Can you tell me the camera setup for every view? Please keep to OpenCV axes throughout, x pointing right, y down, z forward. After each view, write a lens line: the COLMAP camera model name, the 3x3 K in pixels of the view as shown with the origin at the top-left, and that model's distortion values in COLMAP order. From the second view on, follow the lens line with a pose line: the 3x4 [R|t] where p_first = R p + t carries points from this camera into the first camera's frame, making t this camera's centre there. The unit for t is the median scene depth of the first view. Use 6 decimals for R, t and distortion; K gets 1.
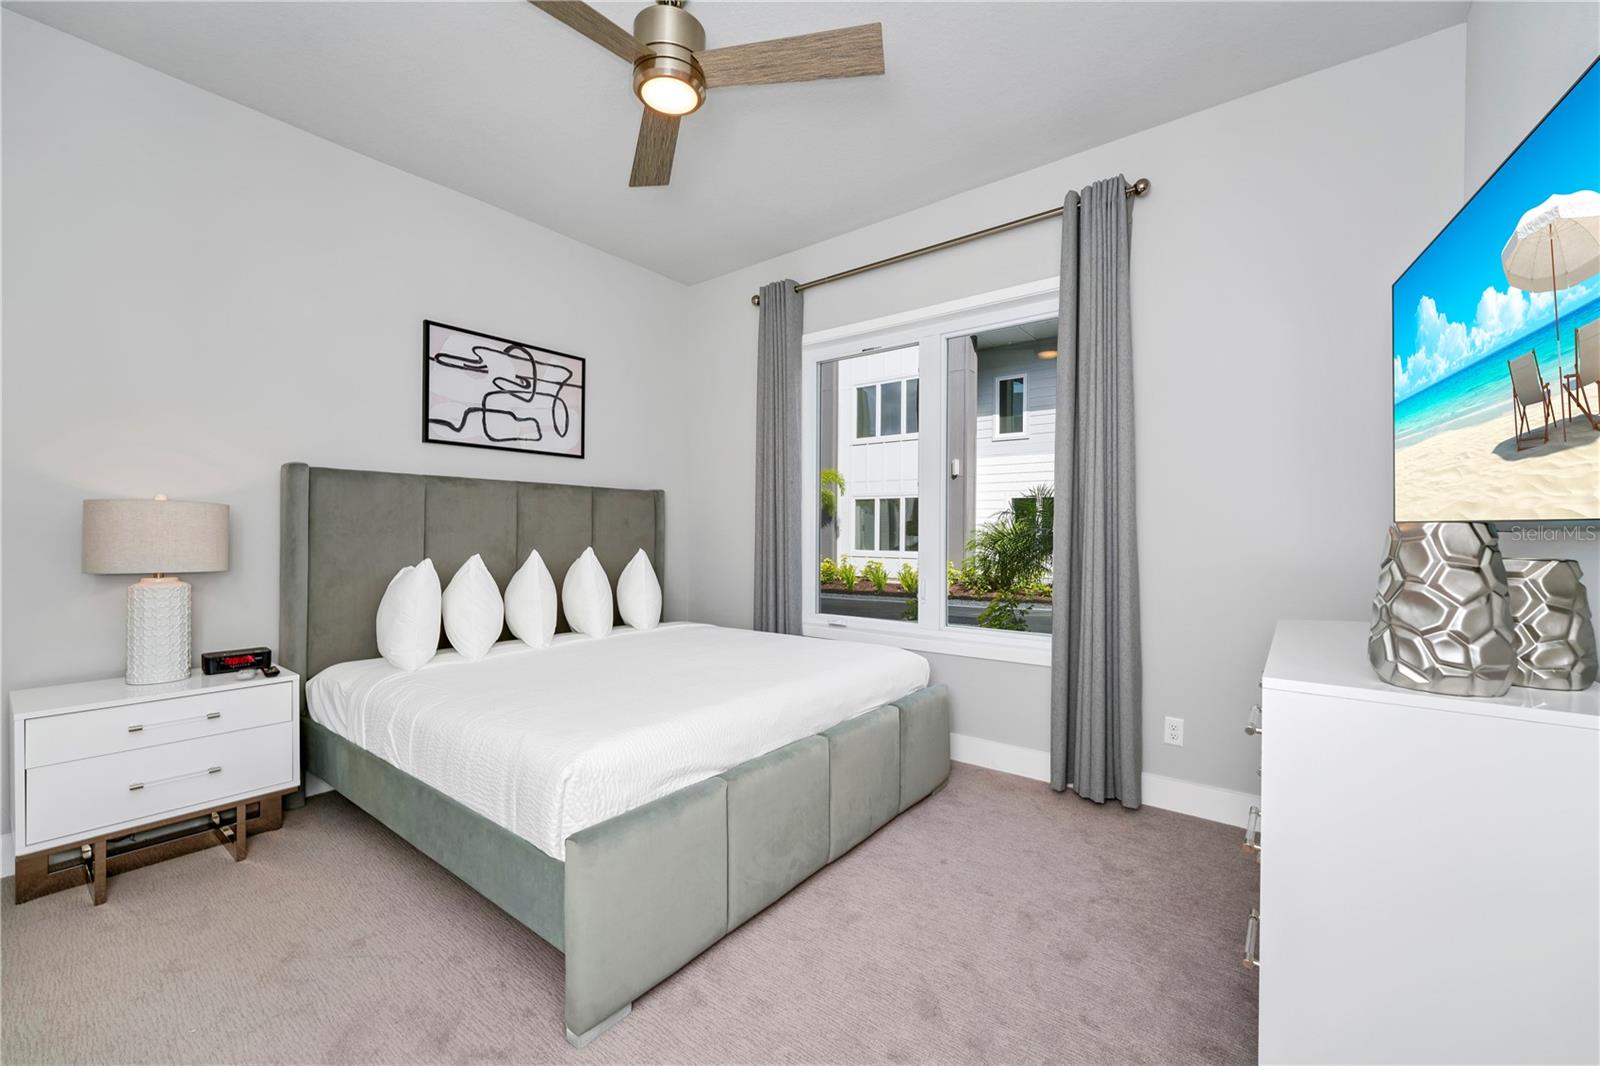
lens RADIAL K [[660.8, 0, 807.2], [0, 660.8, 536.8], [0, 0, 1]] dist [-0.014717, -0.000147]
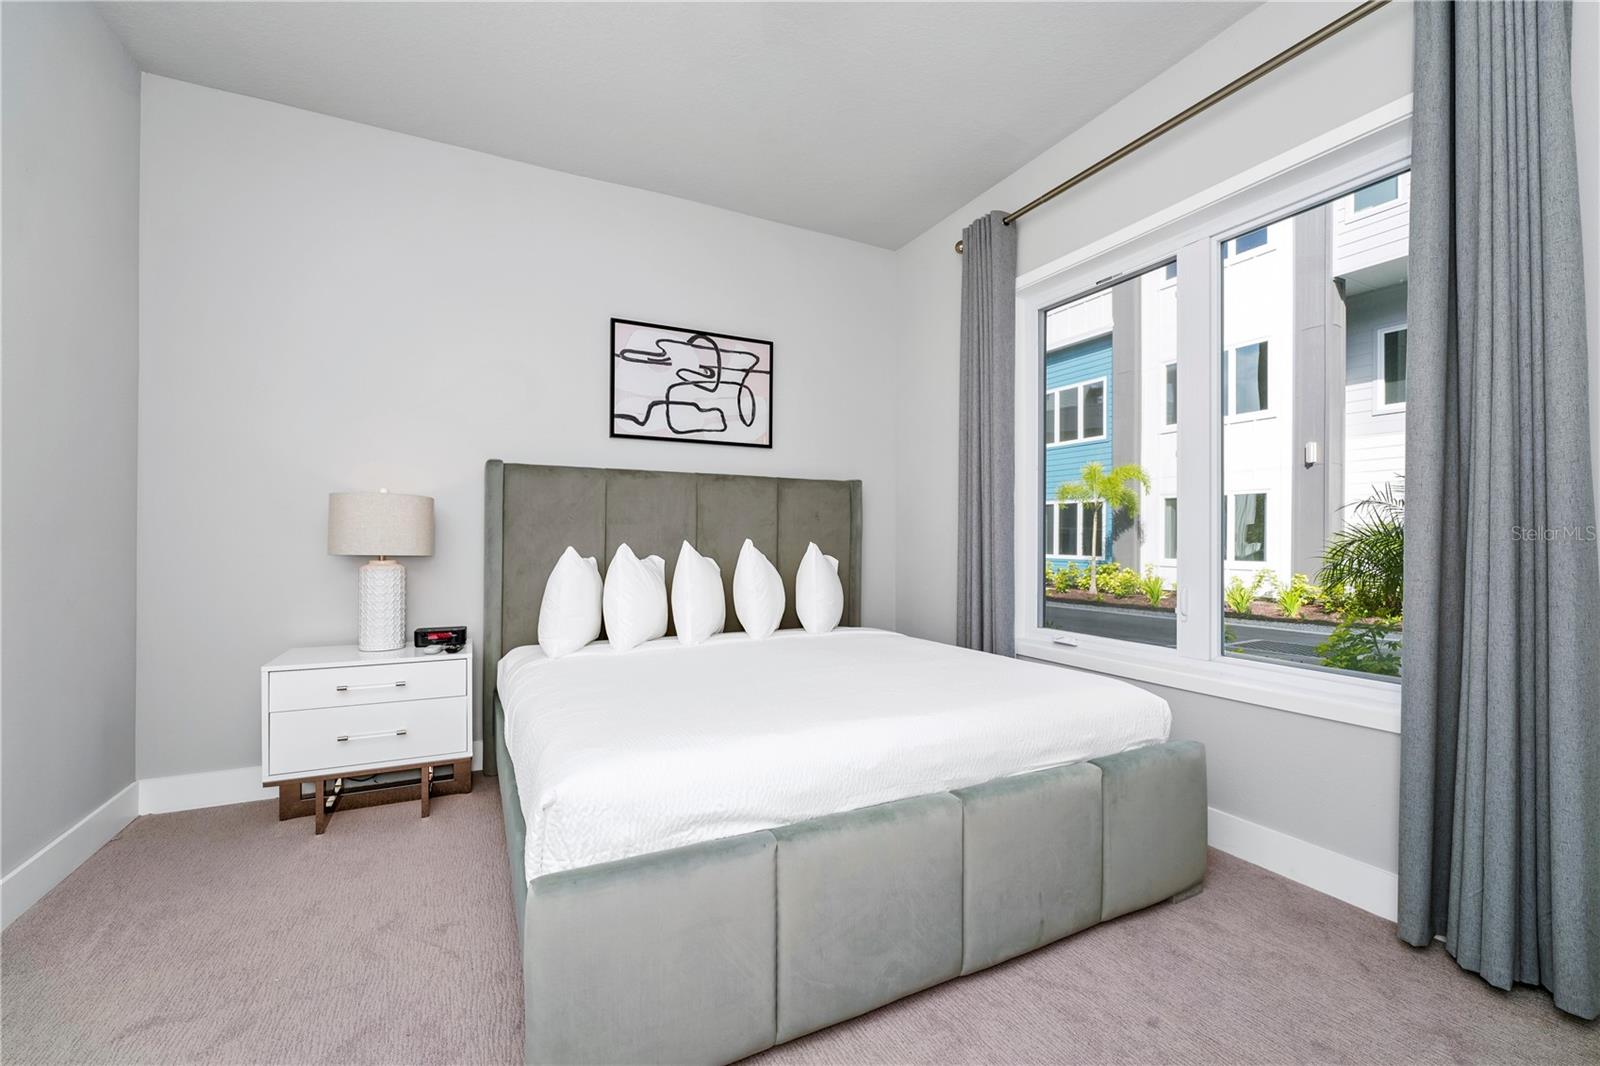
lens RADIAL K [[660.8, 0, 792.7], [0, 660.8, 542.3], [0, 0, 1]] dist [-0.014717, -0.000147]
pose [[0.892600, 0.001820, -0.450846, 0.148452], [-0.004030, 0.999984, -0.003942, 0.025439], [0.450832, 0.005335, 0.892593, 0.225561]]
